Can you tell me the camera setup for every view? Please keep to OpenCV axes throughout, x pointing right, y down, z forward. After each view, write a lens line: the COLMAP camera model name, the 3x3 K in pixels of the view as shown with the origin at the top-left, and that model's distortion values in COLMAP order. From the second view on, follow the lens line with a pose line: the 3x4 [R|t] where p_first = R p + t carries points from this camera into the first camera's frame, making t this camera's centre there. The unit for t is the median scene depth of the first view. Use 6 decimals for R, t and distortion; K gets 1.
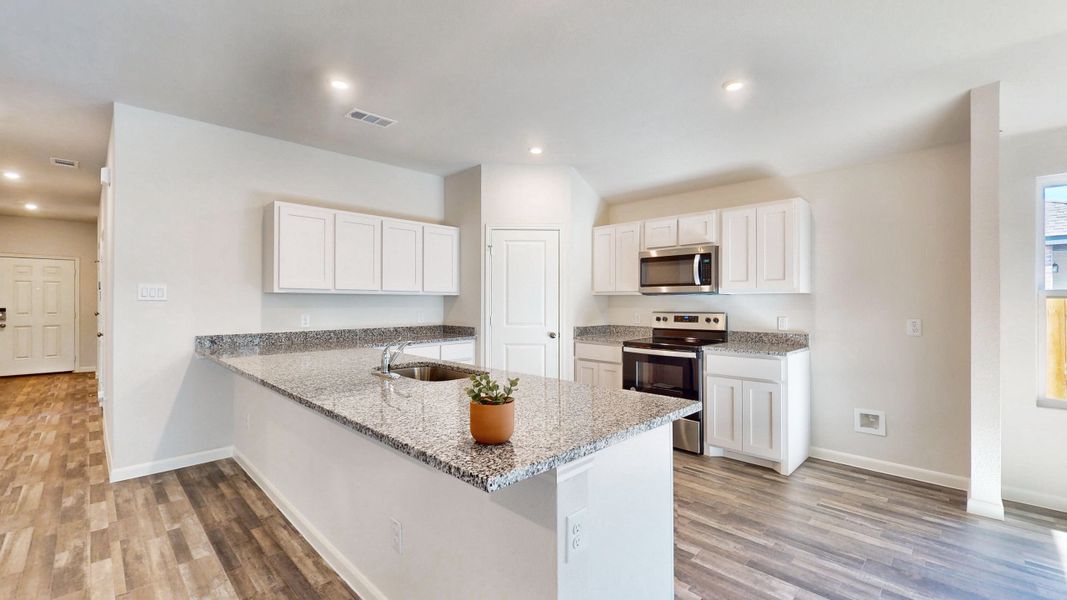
lens RADIAL K [[444.7, 0, 533.5], [0, 444.7, 300.0], [0, 0, 1]] dist [-0.004399, -0.000319]
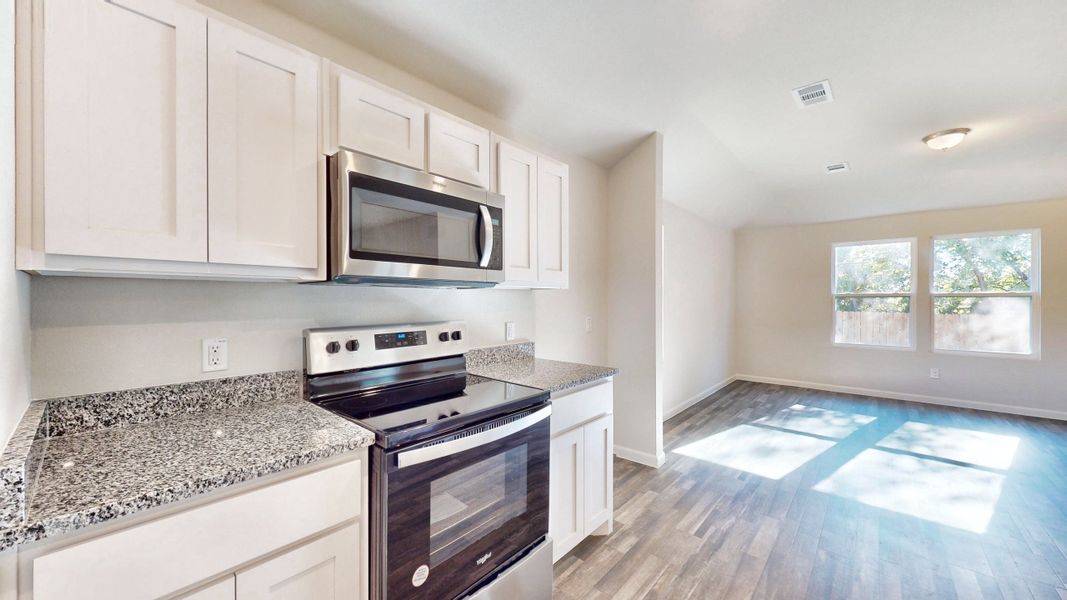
lens RADIAL K [[391.6, 0, 533.5], [0, 391.6, 300.0], [0, 0, 1]] dist [0.000138, 0.000155]
pose [[-0.066102, -0.003554, 0.997807, -0.065690], [-0.005005, 0.999982, 0.003231, 0.000729], [-0.997800, -0.004780, -0.066119, 0.935800]]
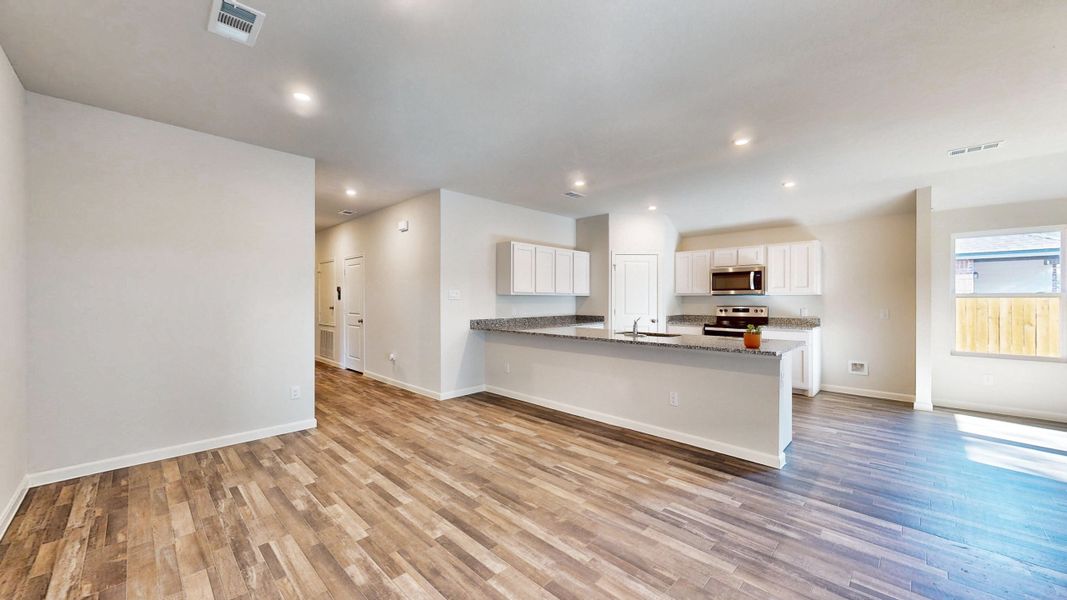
lens RADIAL K [[391.6, 0, 533.5], [0, 391.6, 300.0], [0, 0, 1]] dist [0.000138, 0.000155]
pose [[0.999957, -0.001004, 0.009257, -0.449784], [0.000968, 0.999992, 0.003810, -0.001508], [-0.009261, -0.003801, 0.999950, -0.448526]]
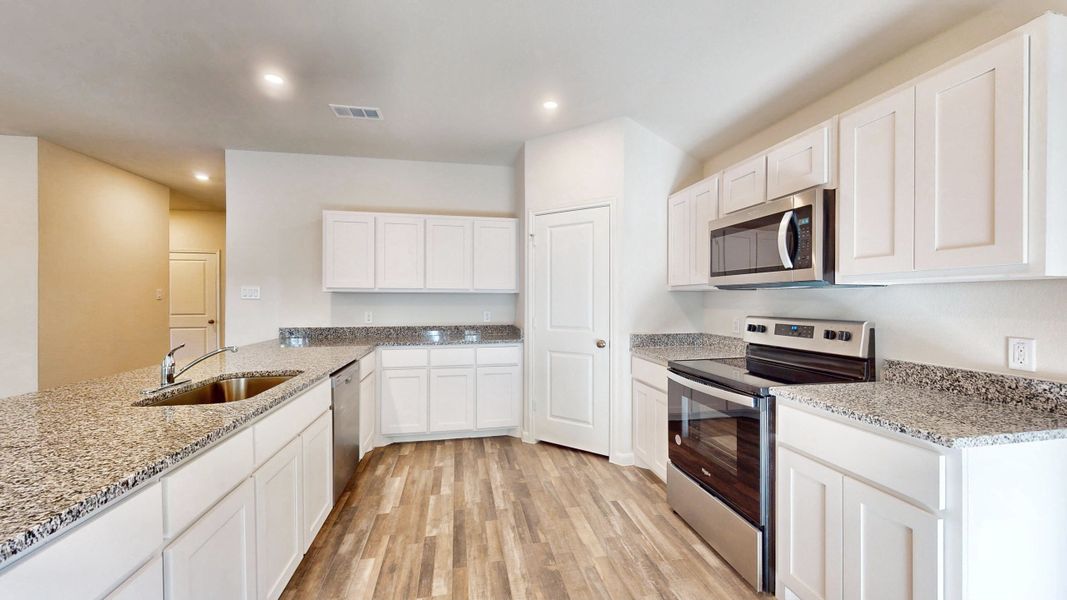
lens RADIAL K [[391.6, 0, 533.5], [0, 391.6, 300.0], [0, 0, 1]] dist [0.000138, 0.000155]
pose [[0.828070, 0.000258, -0.560625, 0.365180], [0.002479, 0.999988, 0.004121, 0.001095], [0.560620, -0.004802, 0.828059, 0.421225]]
